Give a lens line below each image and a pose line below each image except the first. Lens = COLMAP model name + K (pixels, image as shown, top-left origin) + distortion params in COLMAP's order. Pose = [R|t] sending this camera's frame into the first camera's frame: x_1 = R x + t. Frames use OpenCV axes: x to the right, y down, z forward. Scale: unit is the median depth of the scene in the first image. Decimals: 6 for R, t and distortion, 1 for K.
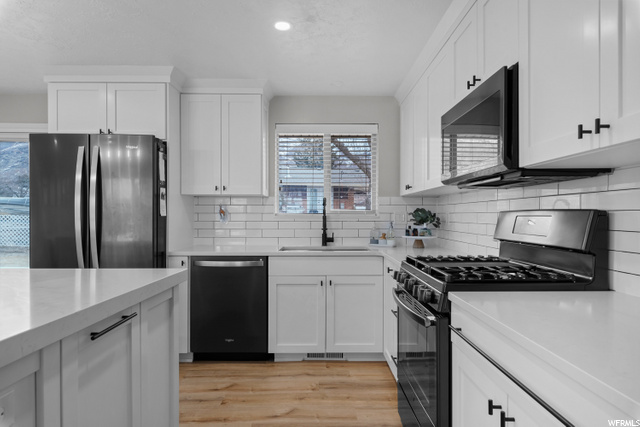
lens RADIAL K [[373.7, 0, 320.1], [0, 373.7, 218.4], [0, 0, 1]] dist [-0.002289, 0.000073]
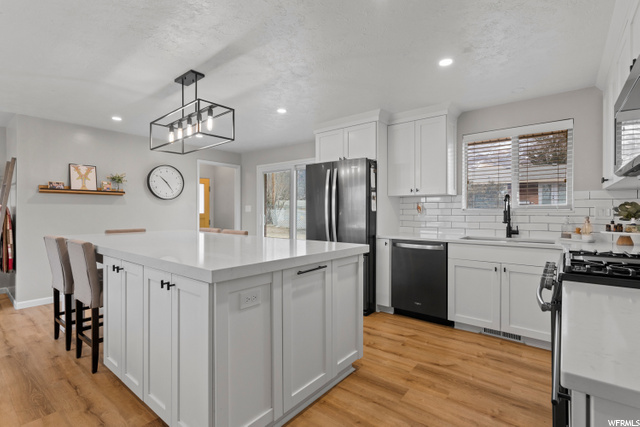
lens RADIAL K [[293.0, 0, 322.0], [0, 293.0, 211.8], [0, 0, 1]] dist [-0.006576, 0.000092]
pose [[0.774509, -0.000583, -0.632563, 0.156320], [-0.003878, 0.999976, -0.005669, 0.004610], [0.632551, 0.006844, 0.774488, -0.031996]]
